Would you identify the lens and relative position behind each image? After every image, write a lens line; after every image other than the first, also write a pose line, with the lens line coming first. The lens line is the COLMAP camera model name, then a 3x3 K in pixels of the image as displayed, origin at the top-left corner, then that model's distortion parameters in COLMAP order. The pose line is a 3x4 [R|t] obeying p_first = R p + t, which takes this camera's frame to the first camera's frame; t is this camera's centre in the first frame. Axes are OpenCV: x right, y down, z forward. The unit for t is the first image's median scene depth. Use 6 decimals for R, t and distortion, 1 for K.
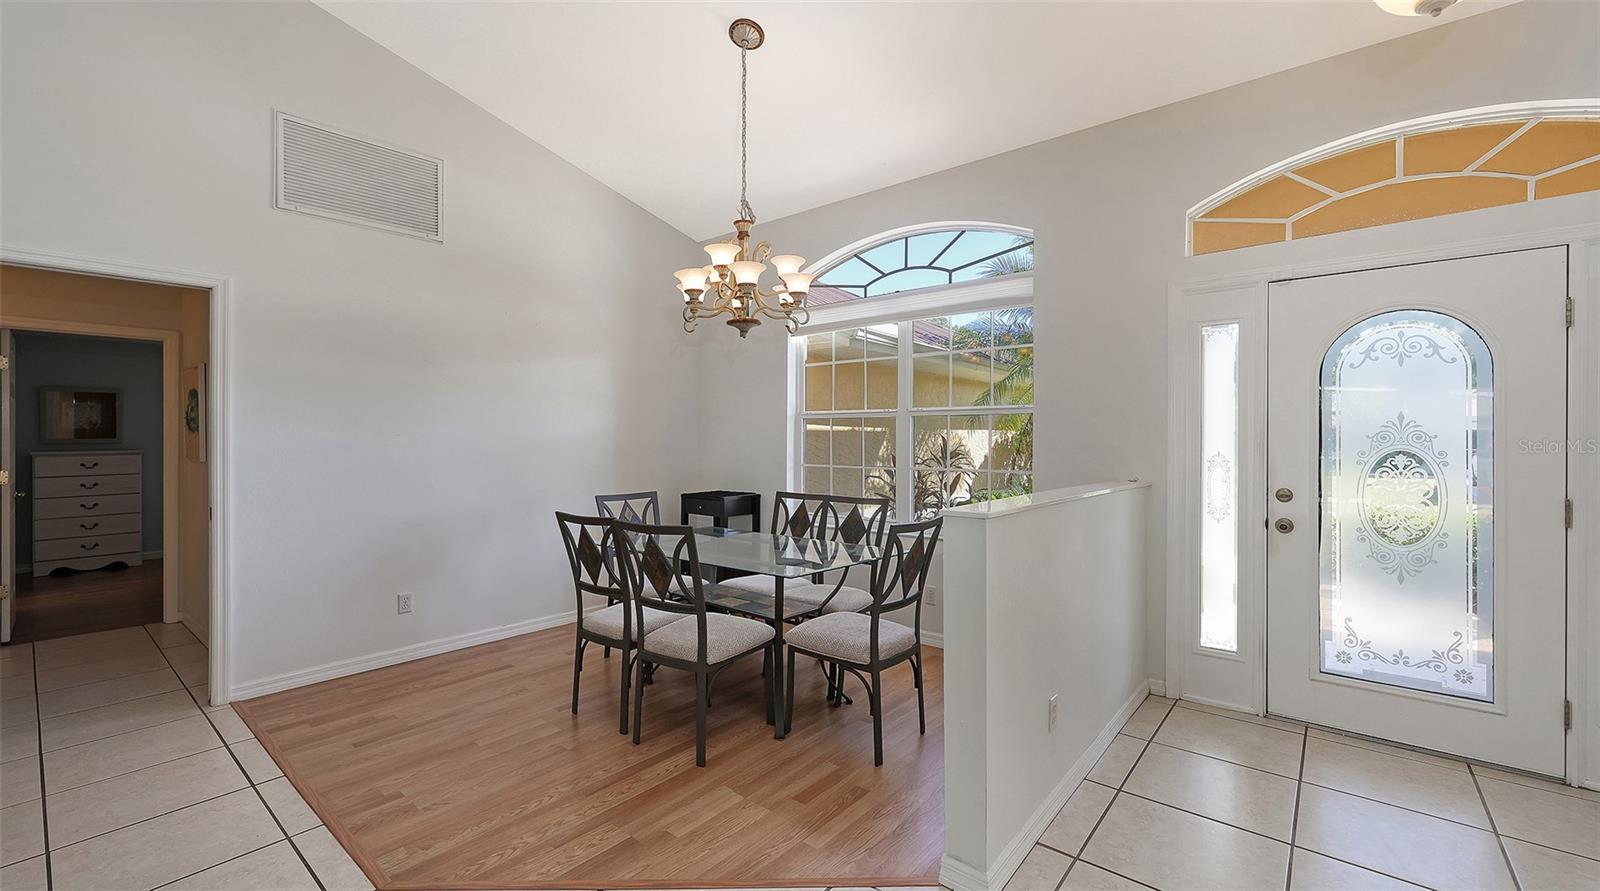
lens RADIAL K [[643.6, 0, 798.7], [0, 643.6, 441.9], [0, 0, 1]] dist [-0.011721, 0.001195]
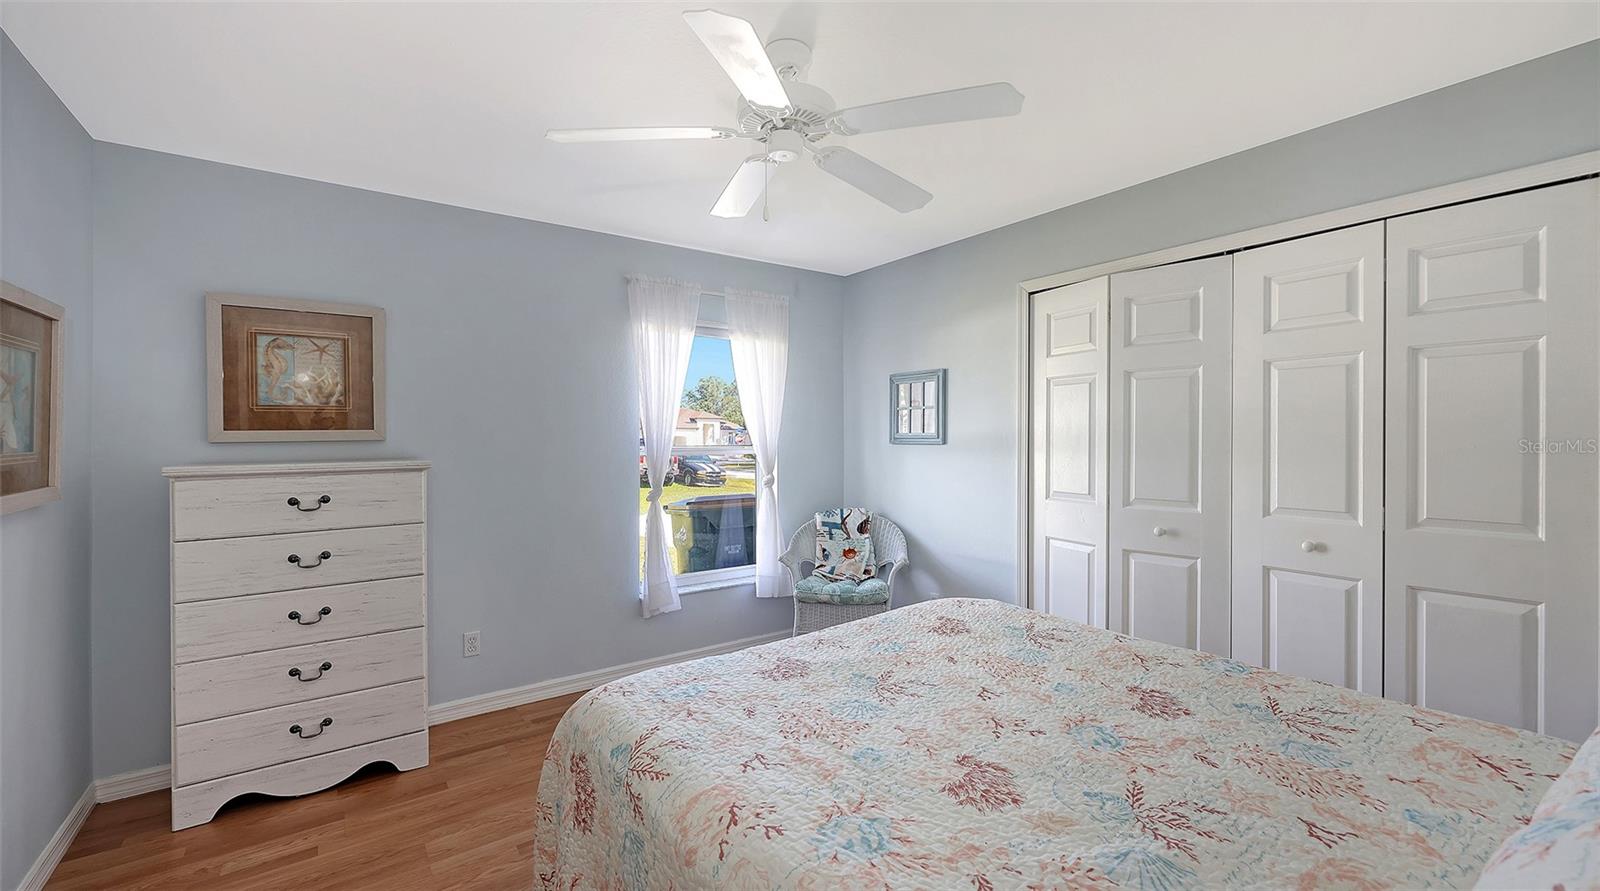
lens RADIAL K [[643.6, 0, 797.8], [0, 643.6, 443.2], [0, 0, 1]] dist [-0.011721, 0.001195]
pose [[0.966540, 0.002740, -0.256500, -0.755304], [-0.002711, 0.999996, 0.000466, 0.001899], [0.256500, 0.000245, 0.966544, 0.720286]]
